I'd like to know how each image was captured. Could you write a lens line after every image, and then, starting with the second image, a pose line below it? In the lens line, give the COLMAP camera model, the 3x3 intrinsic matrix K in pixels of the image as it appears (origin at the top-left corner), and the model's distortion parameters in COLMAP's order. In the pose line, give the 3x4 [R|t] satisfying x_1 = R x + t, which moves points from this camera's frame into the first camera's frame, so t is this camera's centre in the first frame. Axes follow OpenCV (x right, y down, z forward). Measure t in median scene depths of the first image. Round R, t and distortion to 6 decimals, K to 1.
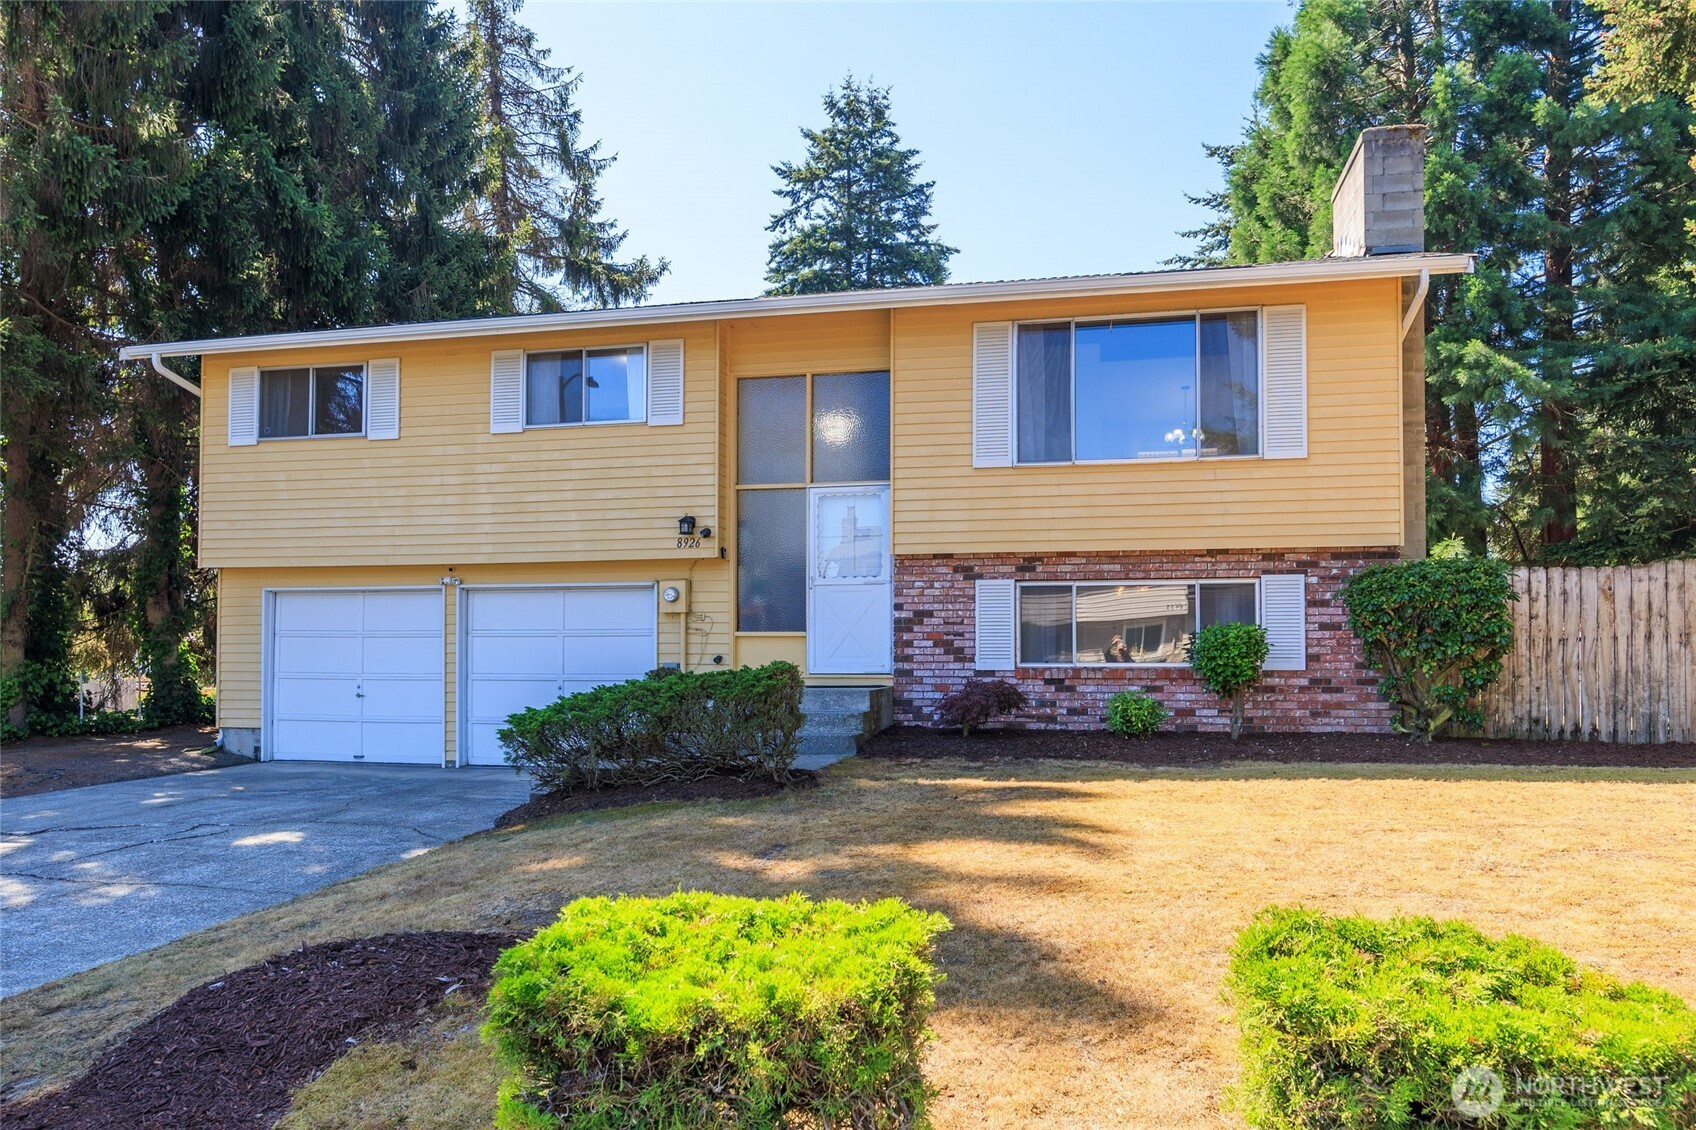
lens RADIAL K [[2235.5, 0, 848.1], [0, 2235.5, 565.5], [0, 0, 1]] dist [-0.039111, 0.000000]
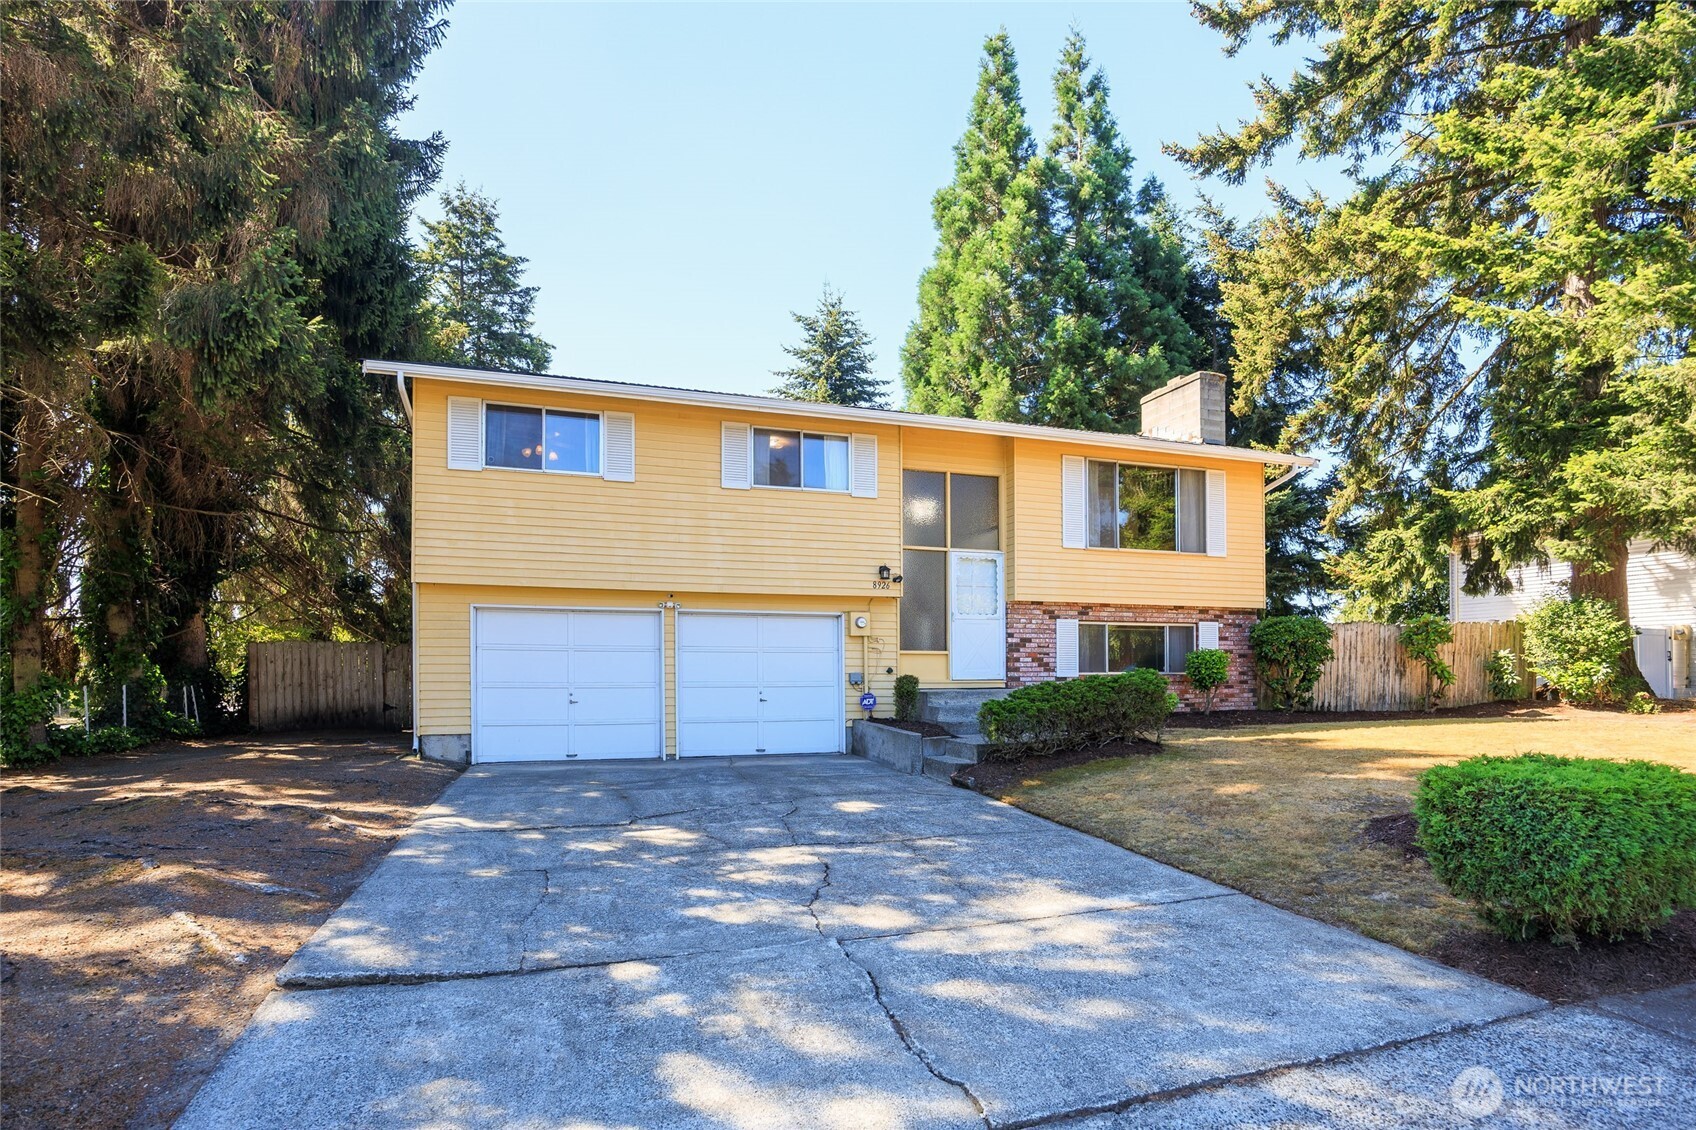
lens RADIAL K [[2235.5, 0, 847.9], [0, 2235.5, 568.0], [0, 0, 1]] dist [-0.039111, 0.000000]
pose [[0.442980, 0.049221, 0.895179, -1.251379], [-0.028102, 0.998763, -0.041011, 0.034730], [-0.896091, -0.006989, 0.443816, 0.390397]]
